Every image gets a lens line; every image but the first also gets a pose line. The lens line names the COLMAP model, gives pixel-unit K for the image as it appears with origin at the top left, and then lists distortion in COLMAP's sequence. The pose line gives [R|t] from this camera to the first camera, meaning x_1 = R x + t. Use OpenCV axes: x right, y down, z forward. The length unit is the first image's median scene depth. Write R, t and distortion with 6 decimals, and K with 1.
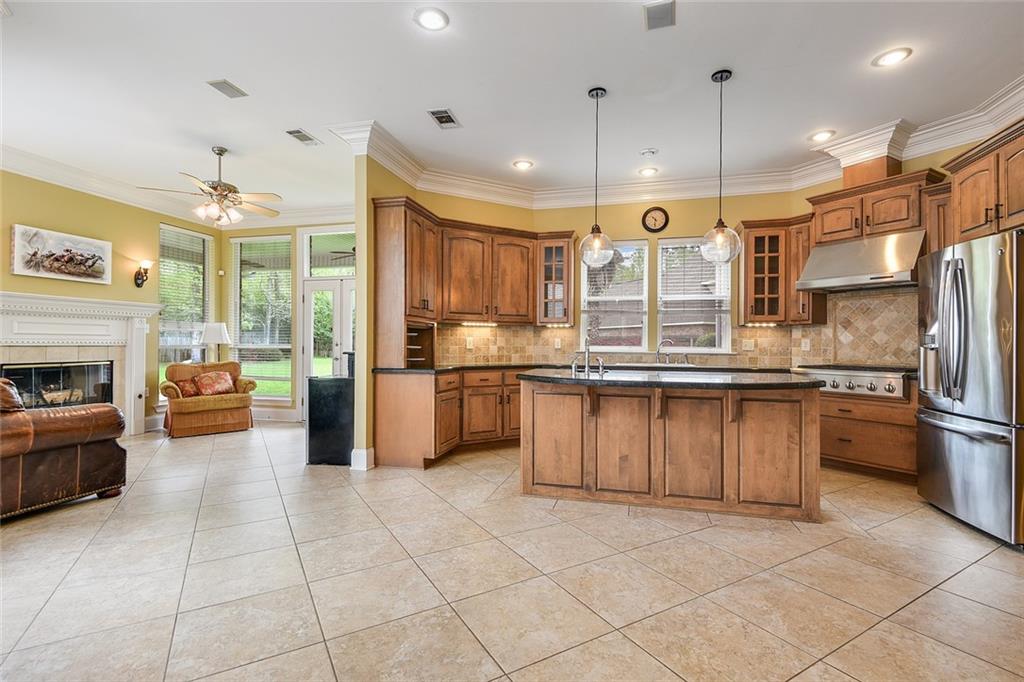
lens RADIAL K [[473.2, 0, 514.9], [0, 473.2, 340.3], [0, 0, 1]] dist [0.010014, -0.009055]
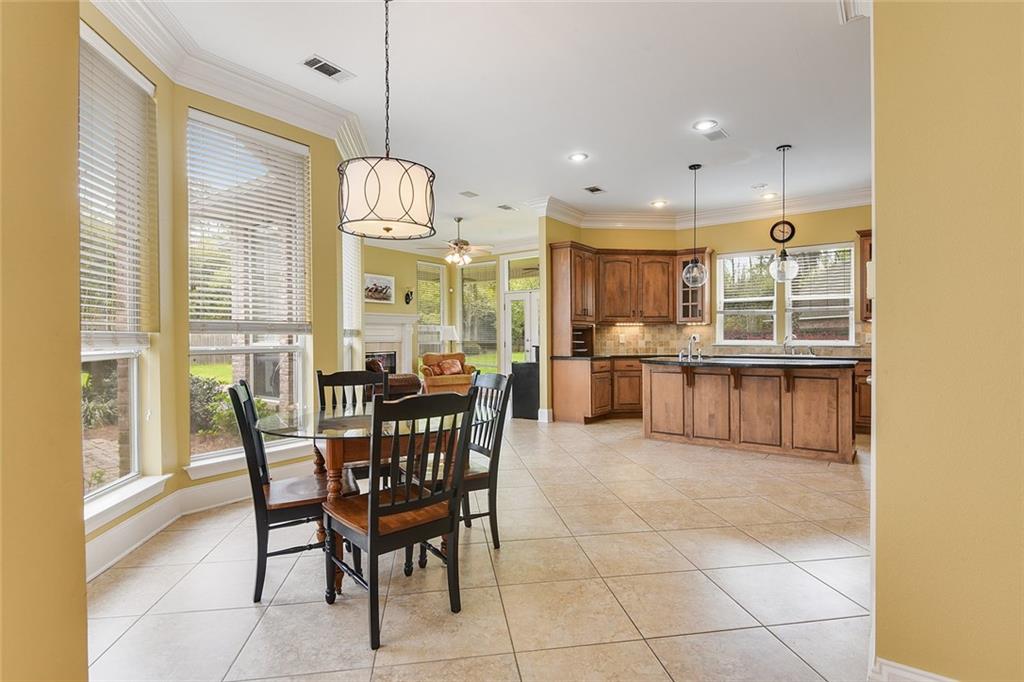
lens RADIAL K [[504.2, 0, 511.4], [0, 504.2, 342.8], [0, 0, 1]] dist [0.010016, -0.000555]
pose [[0.925270, -0.005379, -0.379271, 0.163233], [0.011401, 0.999842, 0.013635, -0.005356], [0.379137, -0.016940, 0.925185, -0.452006]]
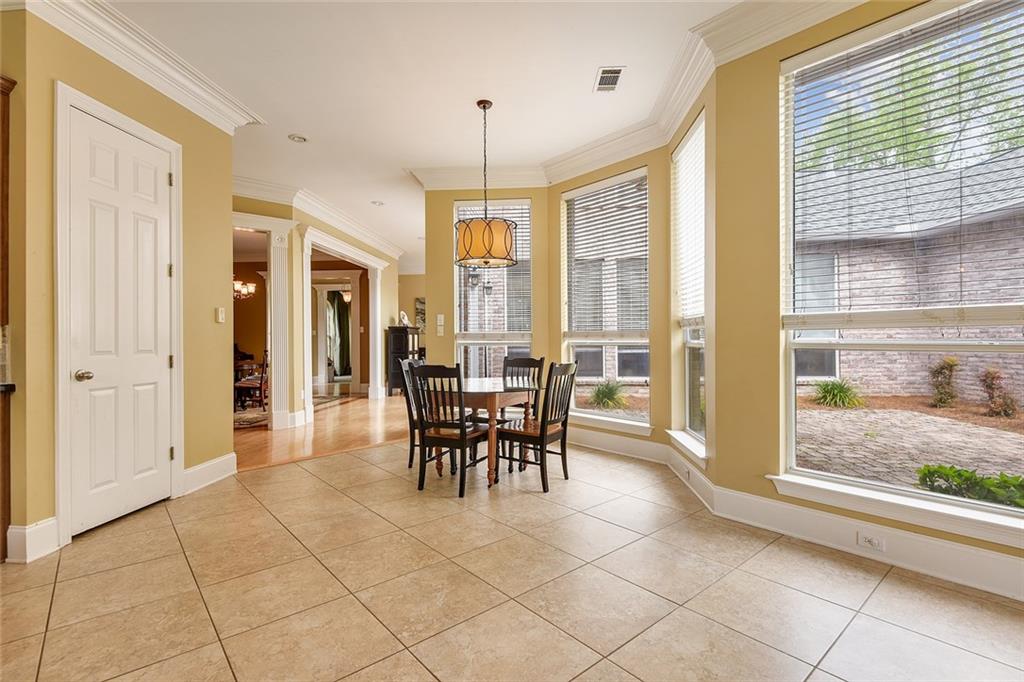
lens RADIAL K [[473.2, 0, 519.7], [0, 473.2, 342.0], [0, 0, 1]] dist [0.010014, -0.009055]
pose [[-0.982618, 0.001896, -0.185630, -0.072436], [0.001258, 0.999993, 0.003552, 0.003038], [0.185636, 0.003257, -0.982613, 0.743239]]
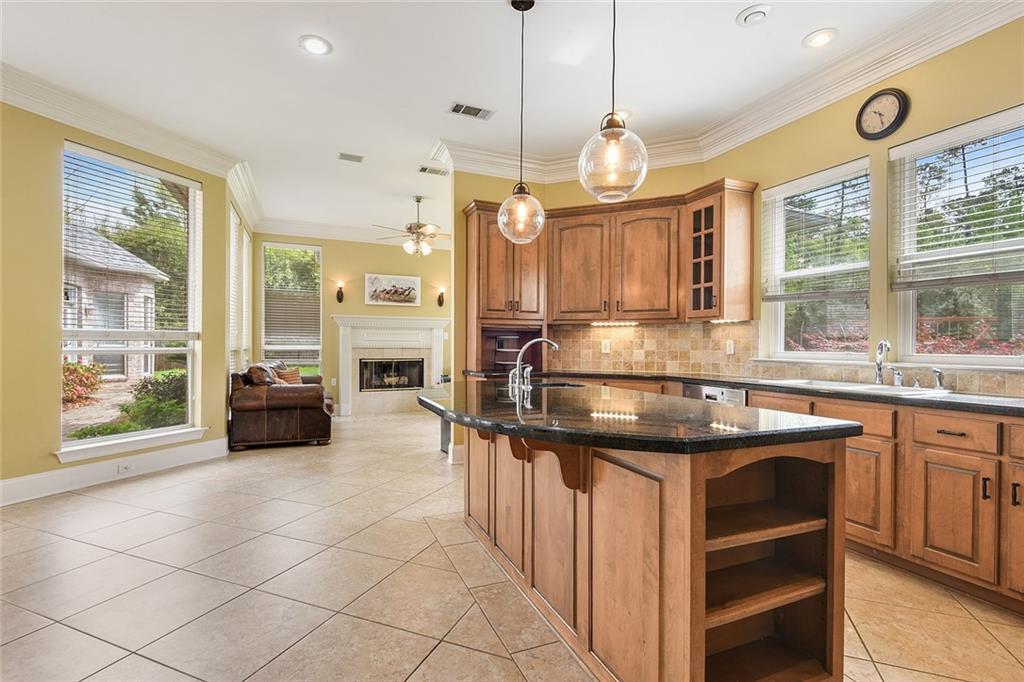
lens RADIAL K [[473.2, 0, 507.9], [0, 473.2, 345.3], [0, 0, 1]] dist [0.010014, -0.009055]
pose [[0.599432, -0.001791, -0.800424, 0.511813], [0.003274, 0.999995, 0.000215, 0.003679], [0.800419, -0.002749, 0.599434, 0.376360]]
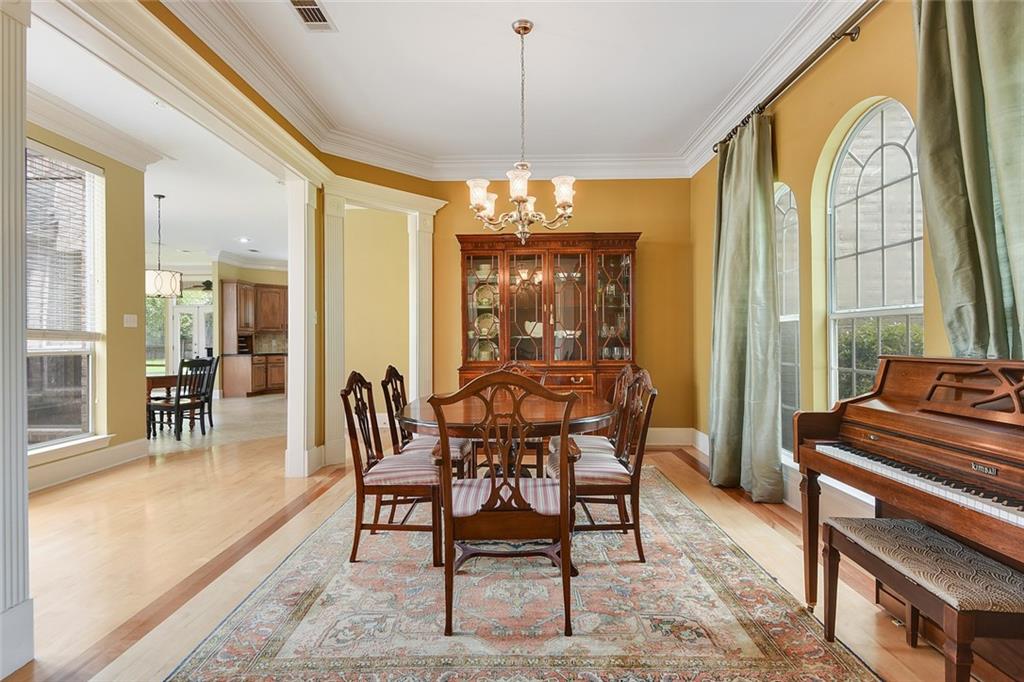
lens RADIAL K [[504.2, 0, 512.3], [0, 504.2, 337.2], [0, 0, 1]] dist [0.010016, -0.000555]
pose [[0.967582, -0.008992, 0.252398, 0.366114], [0.008017, 0.999956, 0.004889, -0.019363], [-0.252431, -0.002707, 0.967611, -1.420864]]
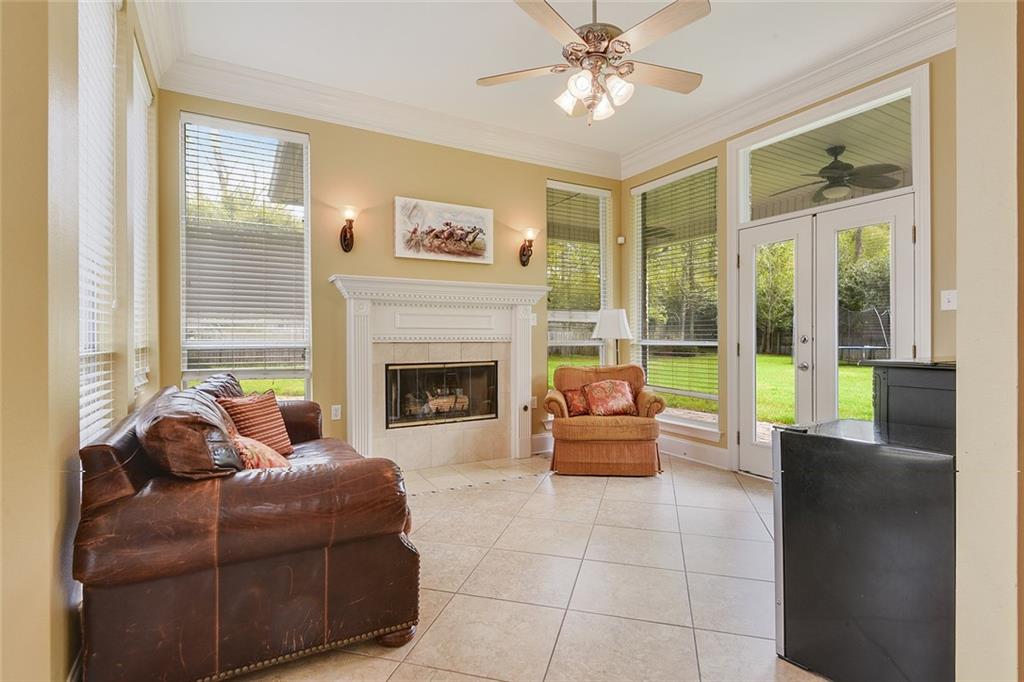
lens RADIAL K [[505.4, 0, 508.5], [0, 505.4, 337.2], [0, 0, 1]] dist [0.007298, 0.000378]
pose [[0.687323, -0.004279, -0.726339, -0.250740], [0.009810, 0.999946, 0.003393, 0.000908], [0.726286, -0.009457, 0.687328, 0.485587]]
